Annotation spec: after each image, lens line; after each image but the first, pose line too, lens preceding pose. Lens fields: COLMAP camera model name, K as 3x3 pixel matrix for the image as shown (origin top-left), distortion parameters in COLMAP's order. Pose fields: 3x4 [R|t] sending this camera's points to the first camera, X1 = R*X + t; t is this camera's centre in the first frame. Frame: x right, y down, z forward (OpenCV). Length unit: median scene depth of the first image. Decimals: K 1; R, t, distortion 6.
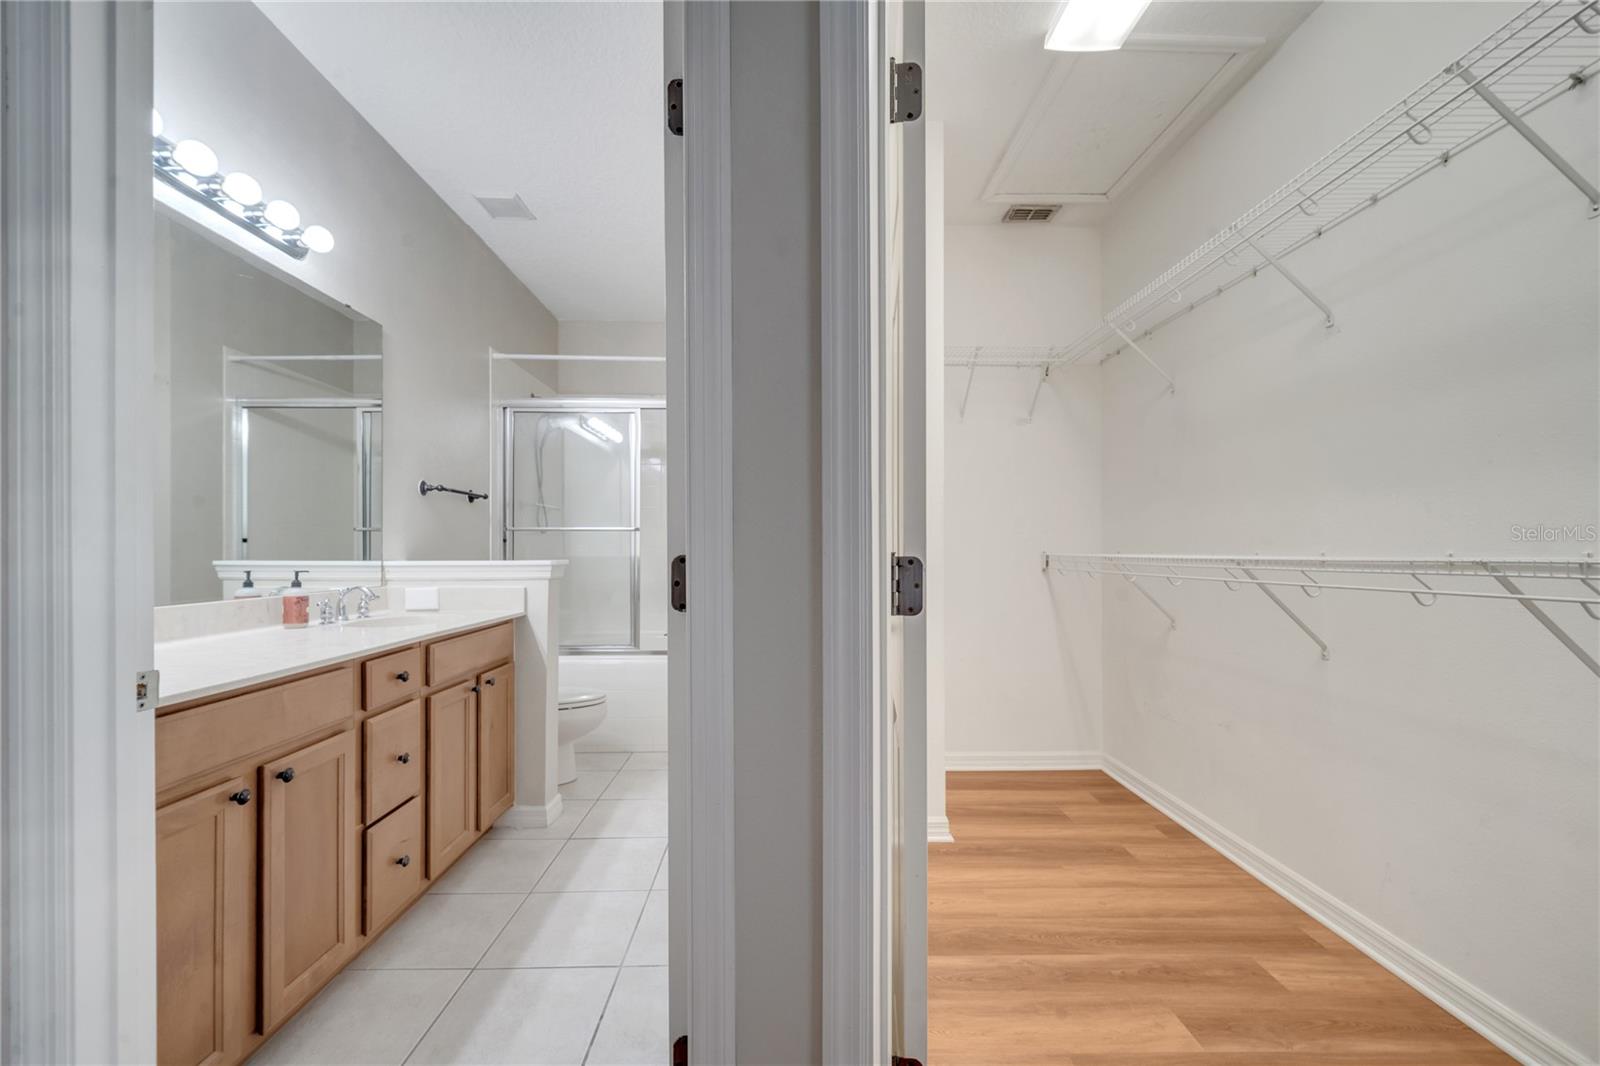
lens RADIAL K [[652.1, 0, 798.8], [0, 652.1, 551.3], [0, 0, 1]] dist [-0.000708, -0.000625]
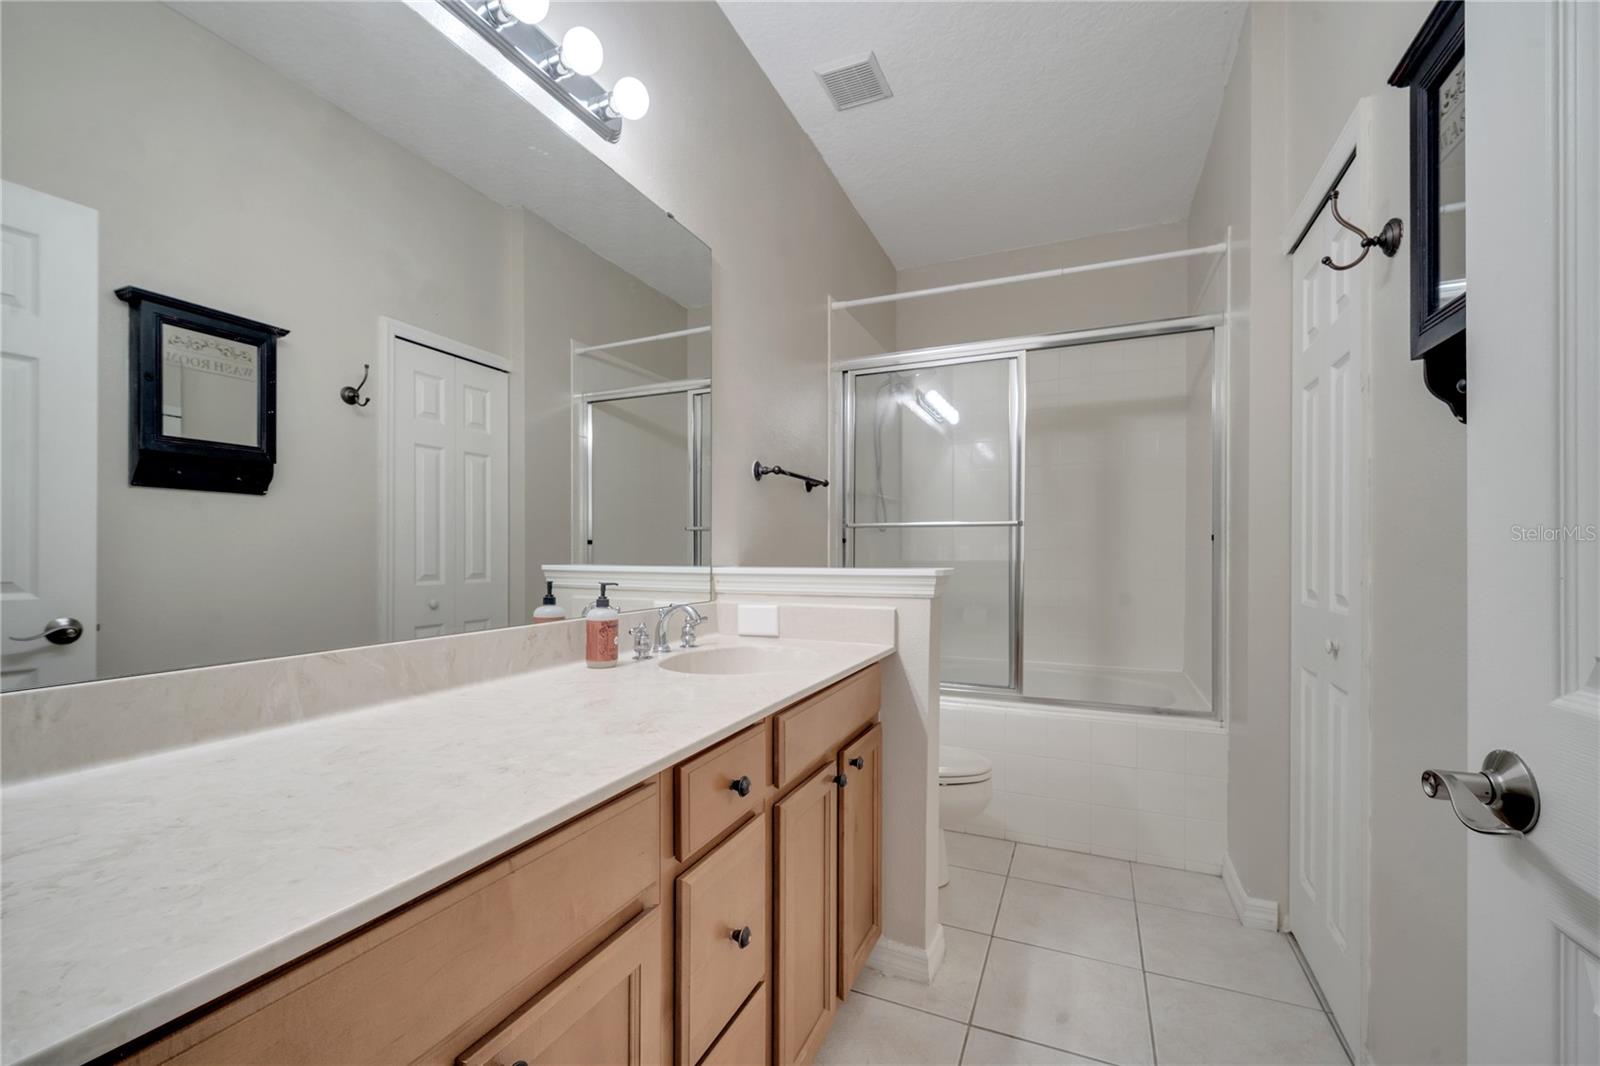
lens RADIAL K [[652.1, 0, 804.6], [0, 652.1, 555.1], [0, 0, 1]] dist [-0.000708, -0.000625]
pose [[0.908829, 0.001223, -0.417167, -0.246182], [-0.000977, 0.999999, 0.000802, -0.000001], [0.417168, -0.000321, 0.908829, 0.391621]]
